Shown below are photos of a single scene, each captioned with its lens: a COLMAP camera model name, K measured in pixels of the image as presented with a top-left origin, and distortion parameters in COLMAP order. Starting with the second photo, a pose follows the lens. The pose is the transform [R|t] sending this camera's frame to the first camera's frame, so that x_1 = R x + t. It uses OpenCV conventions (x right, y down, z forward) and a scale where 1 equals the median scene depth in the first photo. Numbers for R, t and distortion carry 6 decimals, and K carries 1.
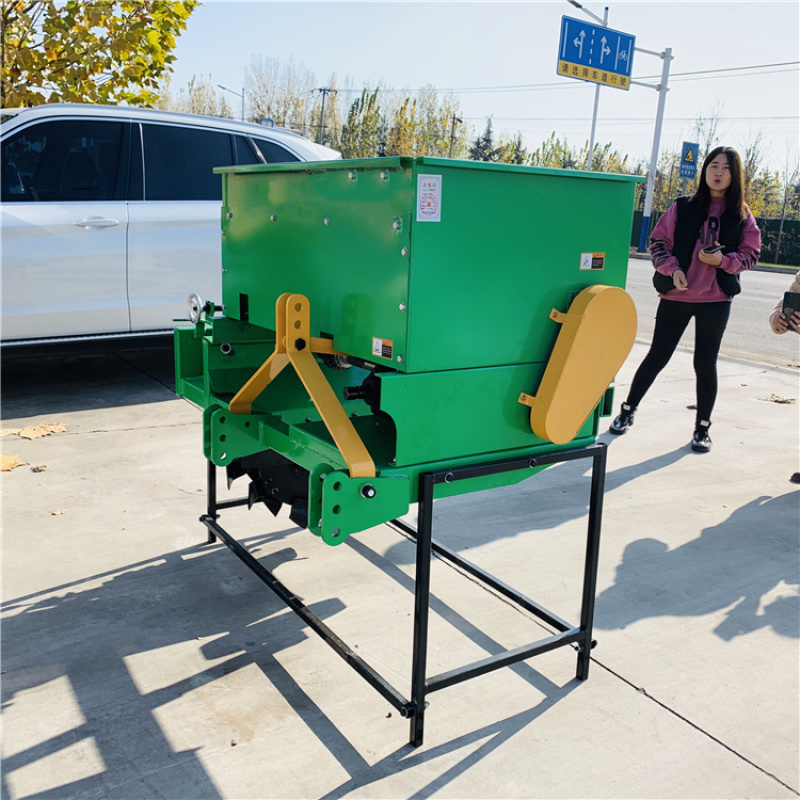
lens RADIAL K [[816.3, 0, 400.0], [0, 816.3, 400.0], [0, 0, 1]] dist [-0.000607, 0.018263]
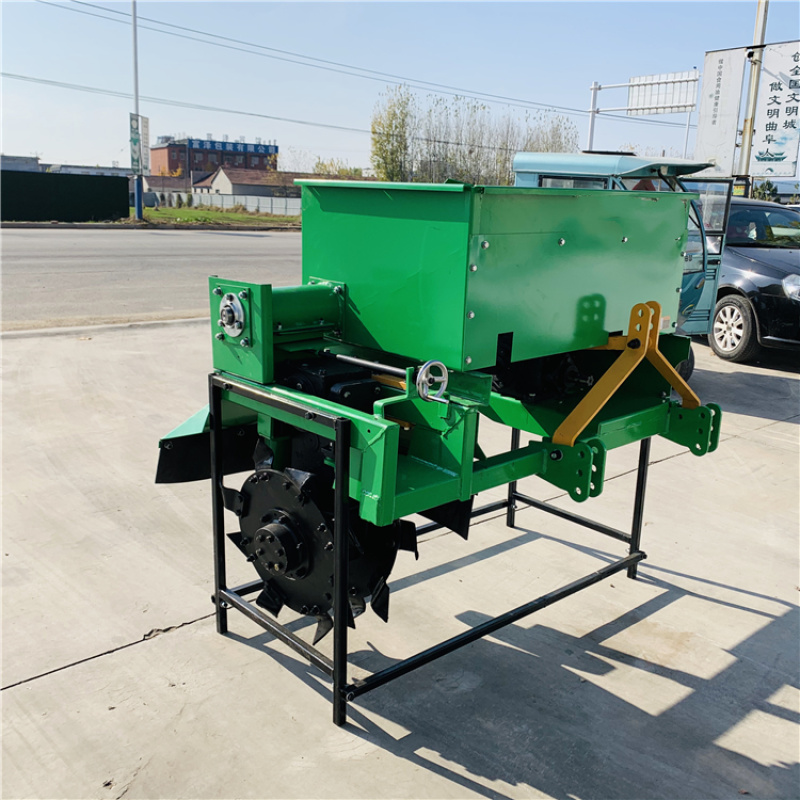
lens RADIAL K [[816.3, 0, 400.0], [0, 816.3, 400.0], [0, 0, 1]] dist [-0.000607, 0.018263]
pose [[-0.141690, -0.305638, 0.941546, -1.124187], [0.182531, 0.926766, 0.328309, -0.411455], [-0.972937, 0.218379, -0.075526, 1.327055]]
